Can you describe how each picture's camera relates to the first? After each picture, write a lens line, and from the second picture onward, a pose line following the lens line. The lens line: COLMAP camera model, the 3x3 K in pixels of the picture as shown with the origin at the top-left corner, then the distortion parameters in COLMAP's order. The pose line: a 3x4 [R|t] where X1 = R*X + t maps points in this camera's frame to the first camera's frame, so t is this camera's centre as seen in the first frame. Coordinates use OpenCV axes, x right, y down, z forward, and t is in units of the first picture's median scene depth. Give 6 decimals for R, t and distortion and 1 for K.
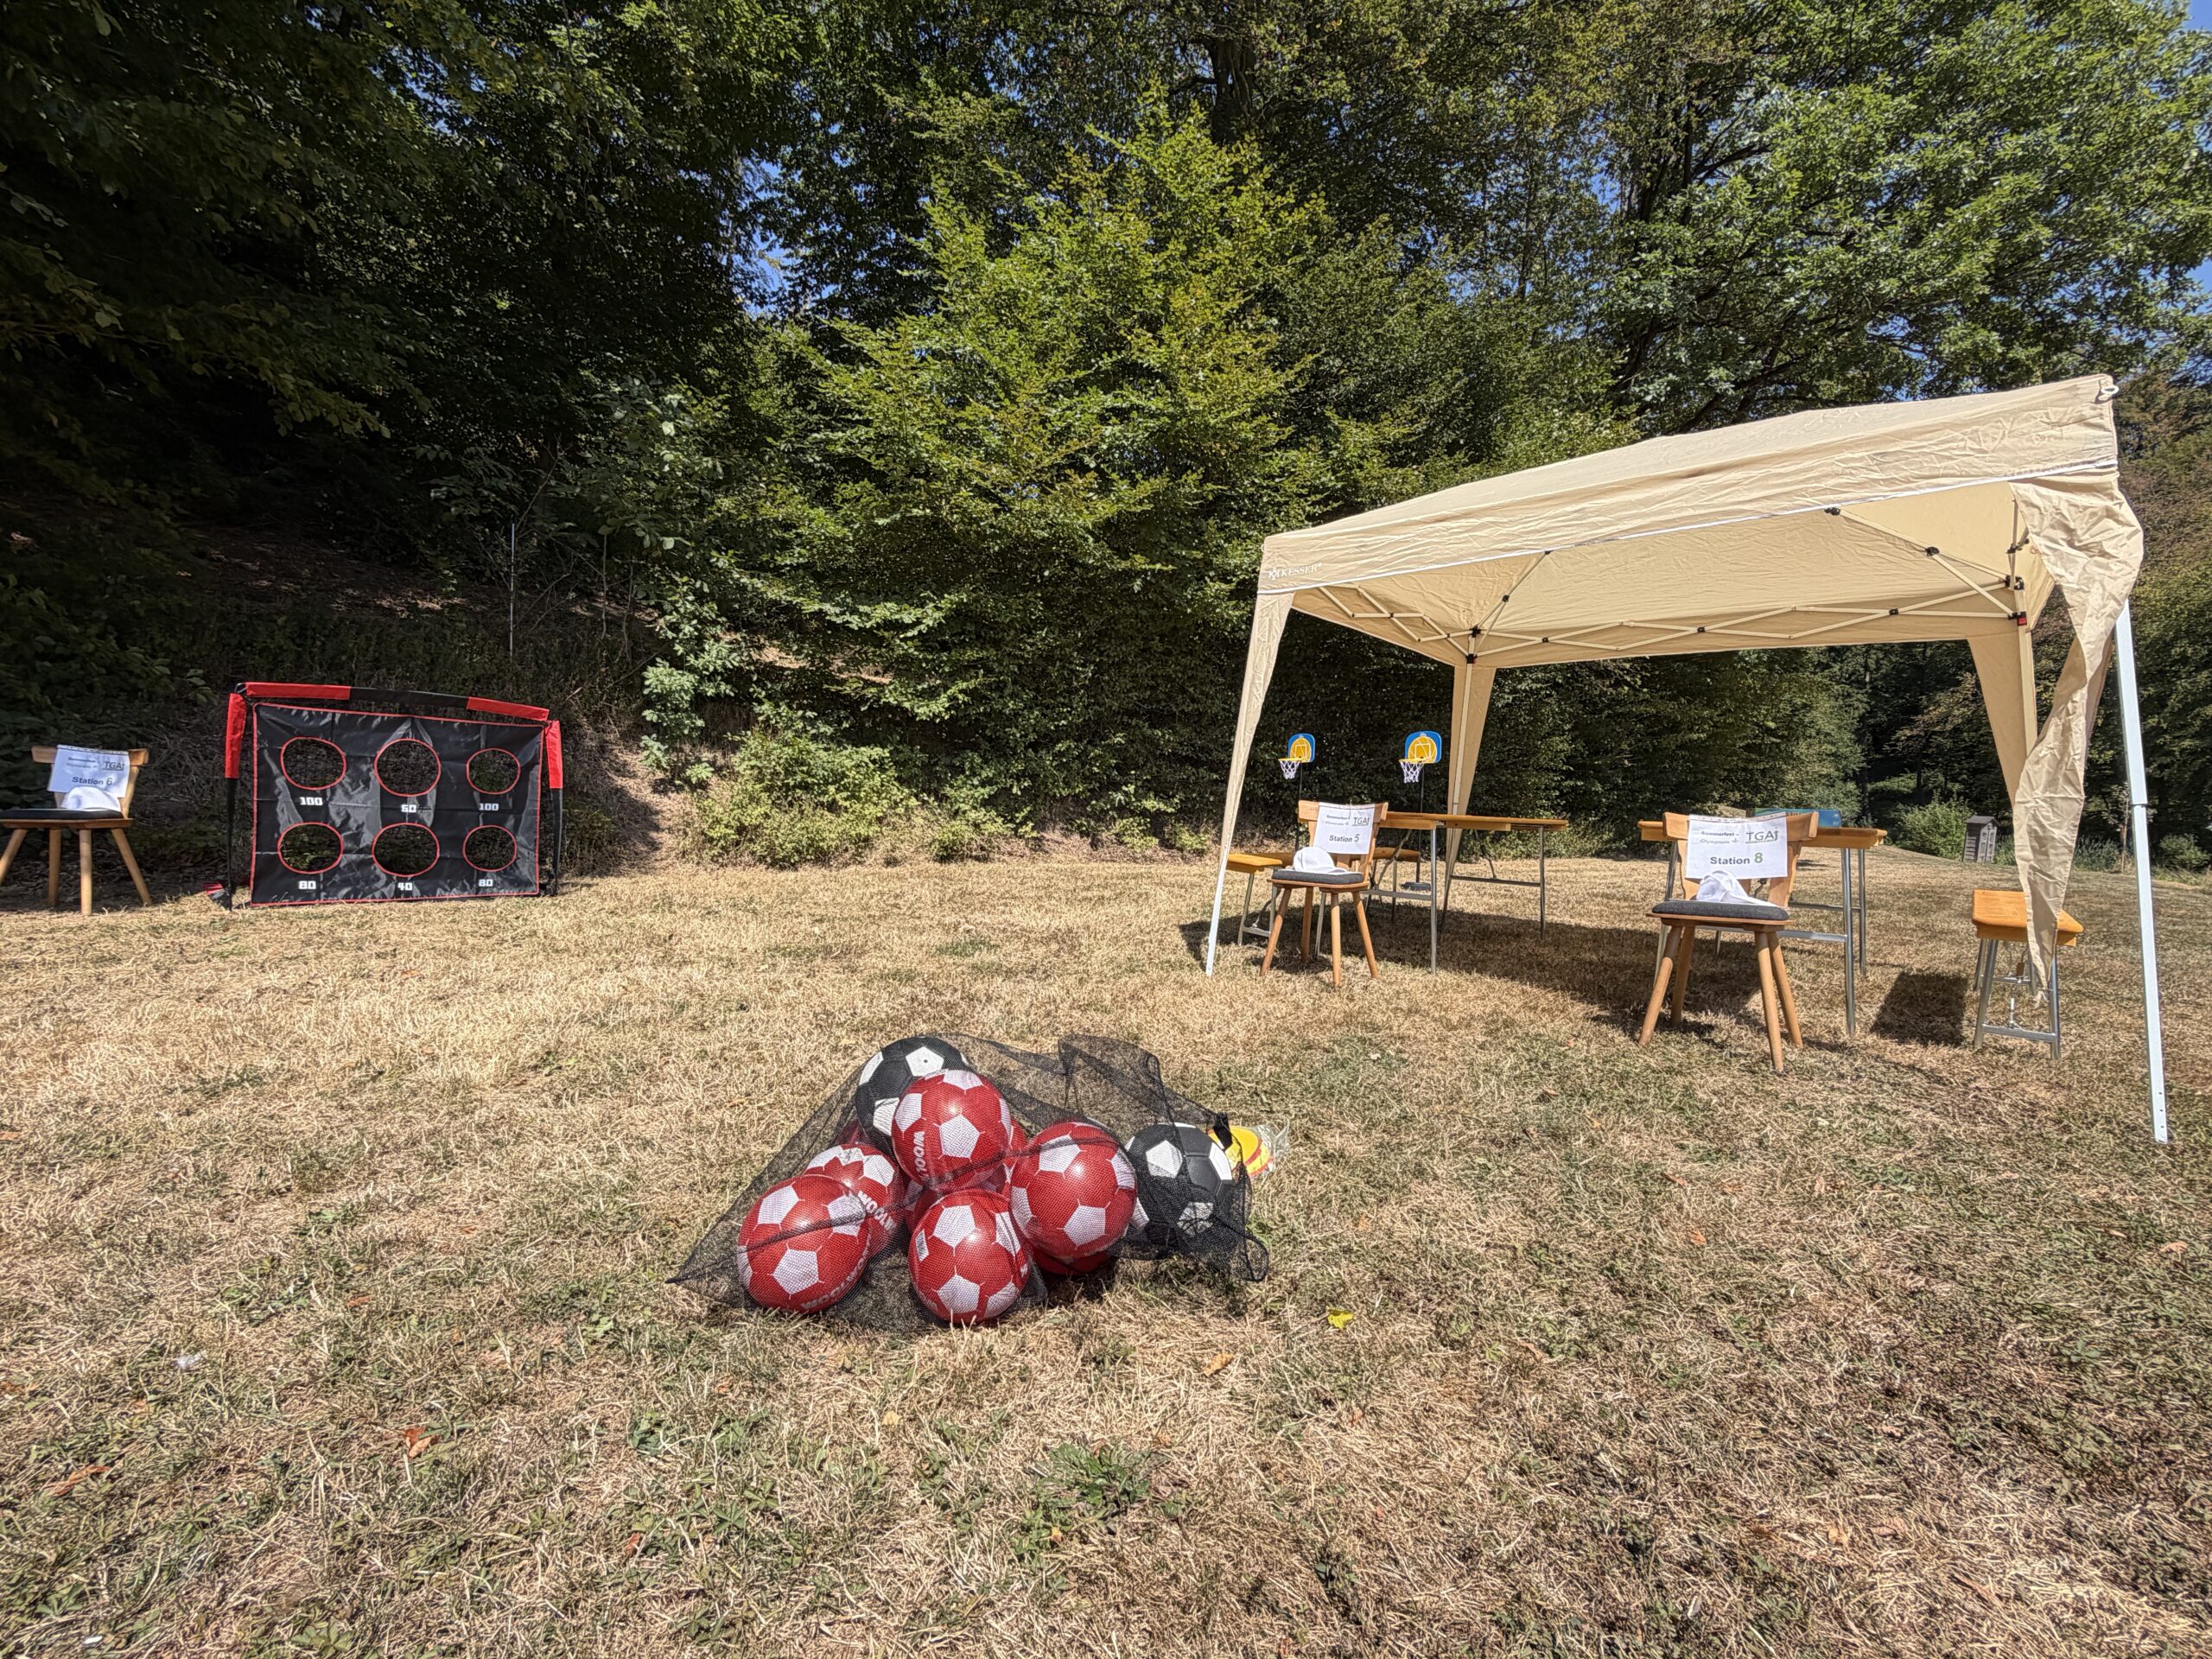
lens RADIAL K [[943.6, 0, 1106.0], [0, 943.6, 829.5], [0, 0, 1]] dist [0.007642, 0.000119]
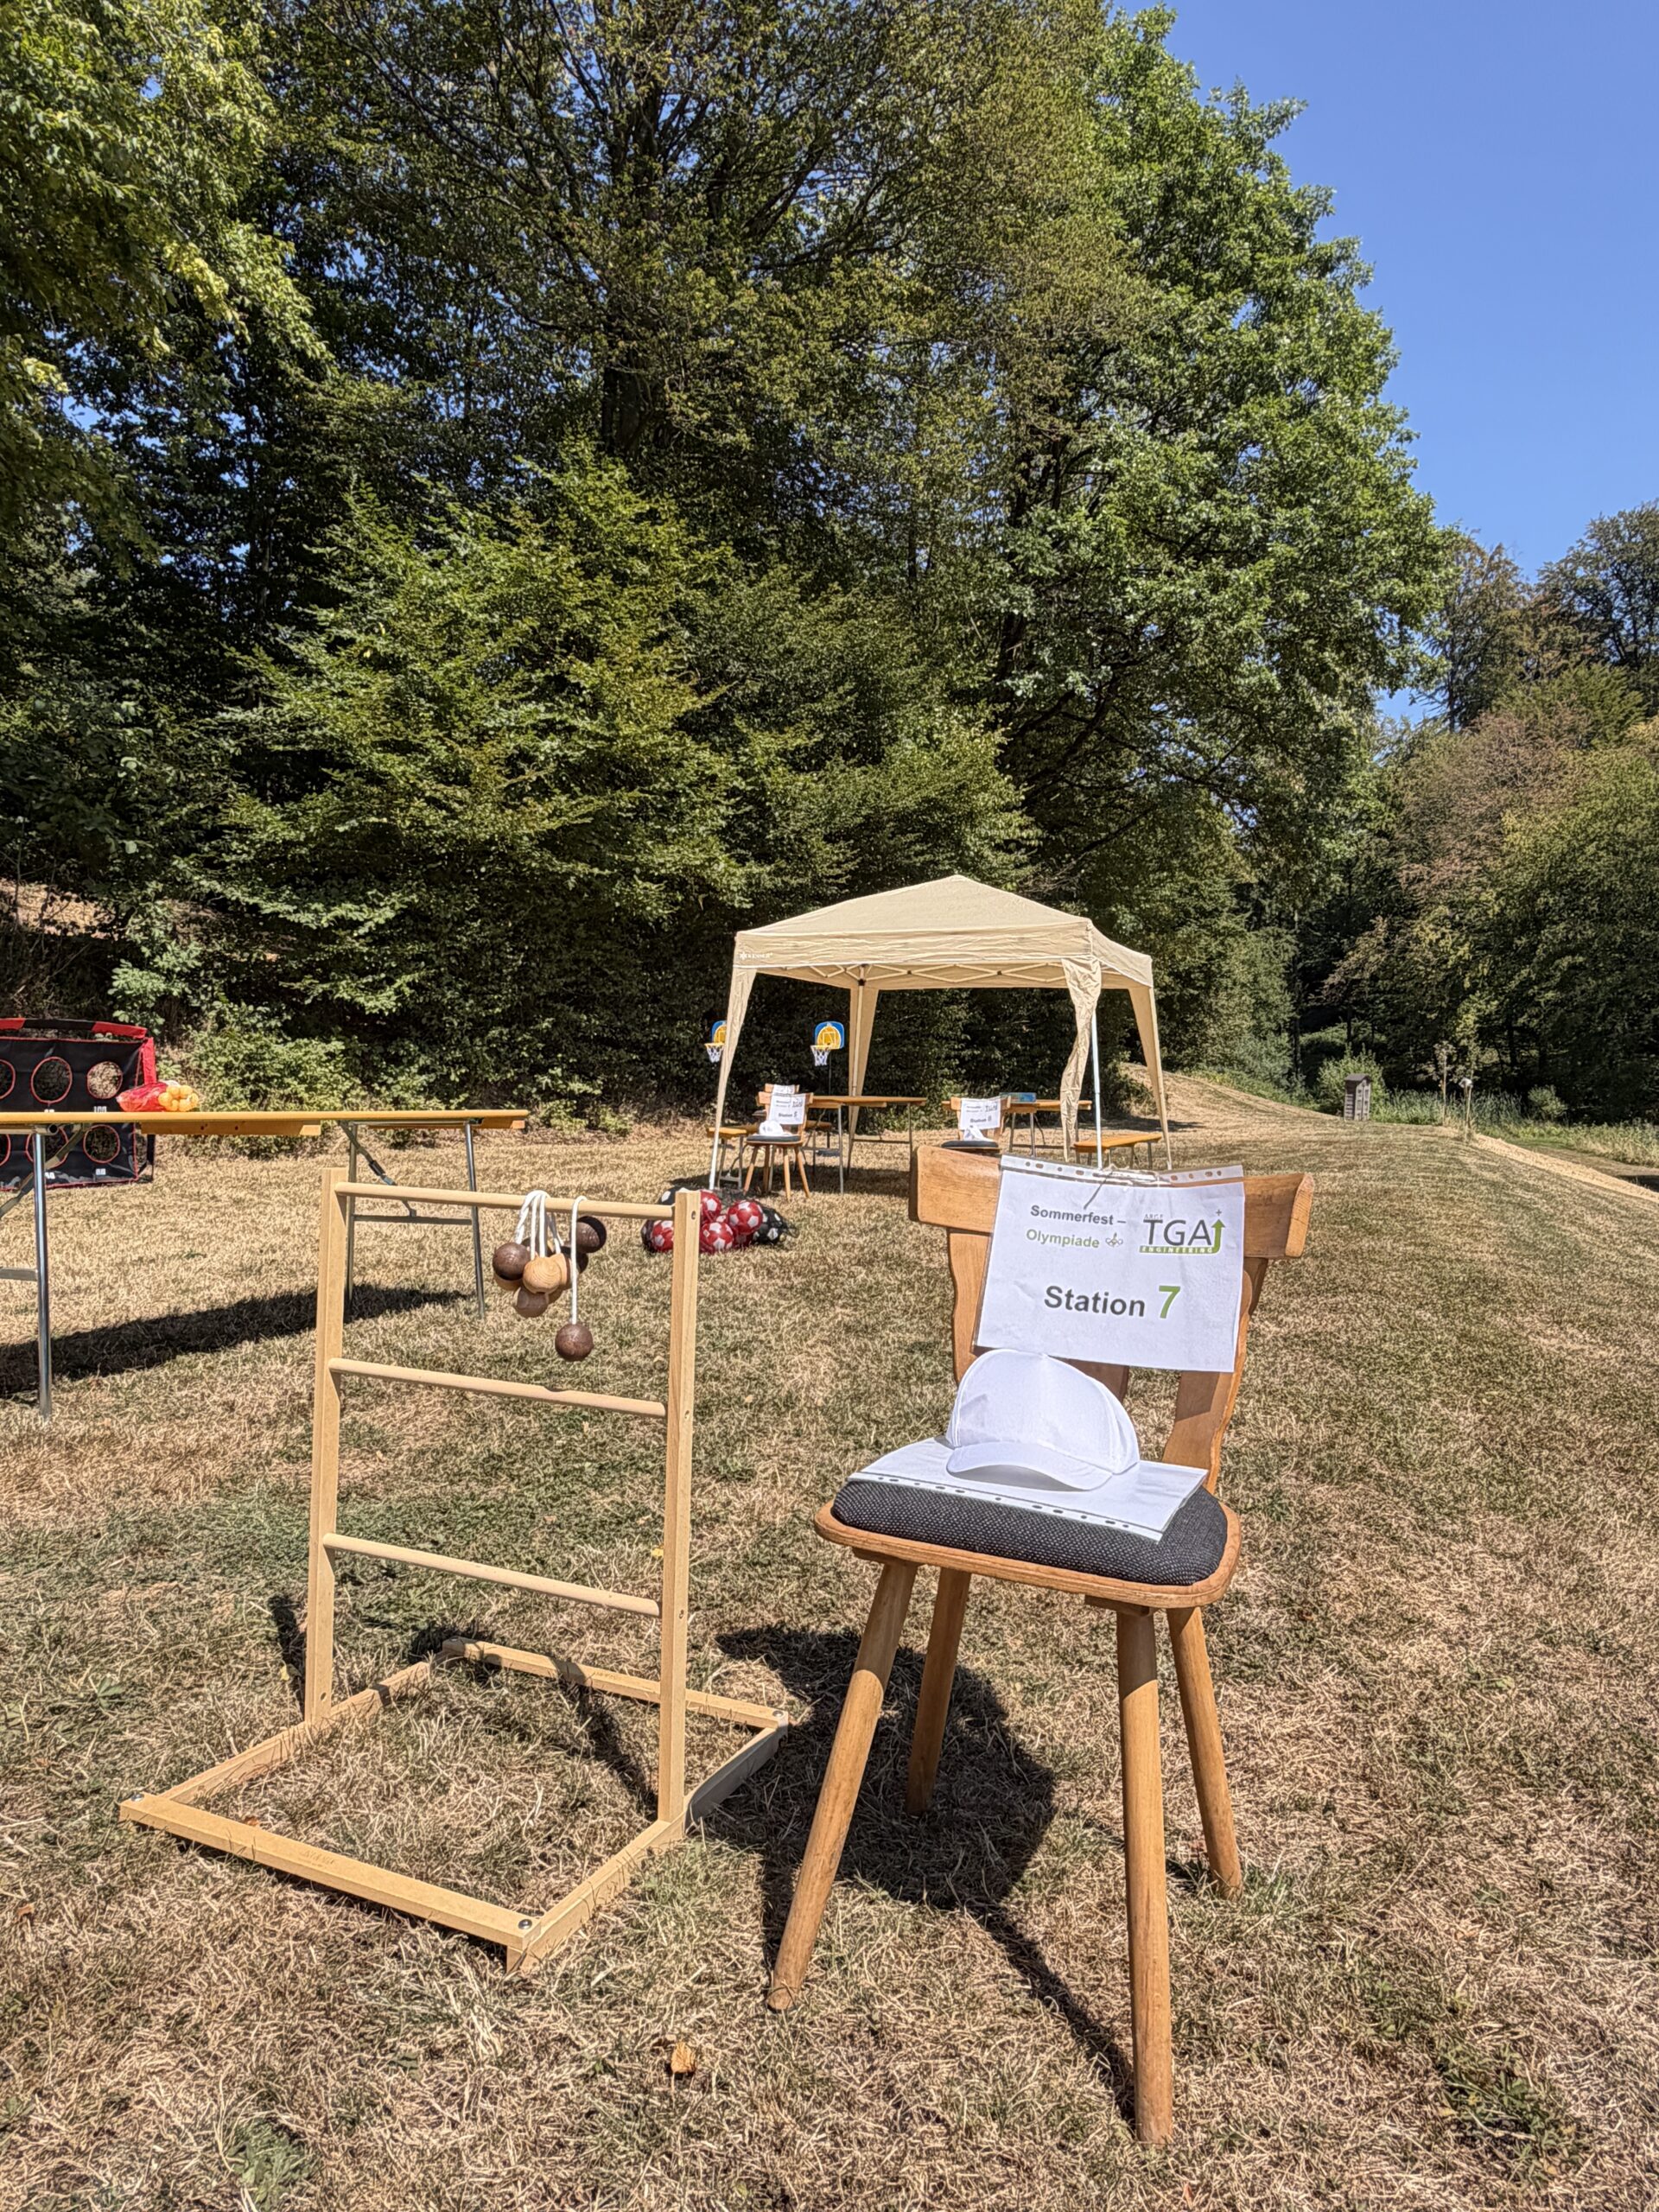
lens RADIAL K [[1351.8, 0, 829.5], [0, 1351.8, 1106.0], [0, 0, 1]] dist [0.001401, 0.000098]
pose [[0.947092, -0.026595, 0.319858, -0.194645], [0.026292, 0.999640, 0.005269, -0.008035], [-0.319883, 0.003419, 0.947451, -0.565380]]
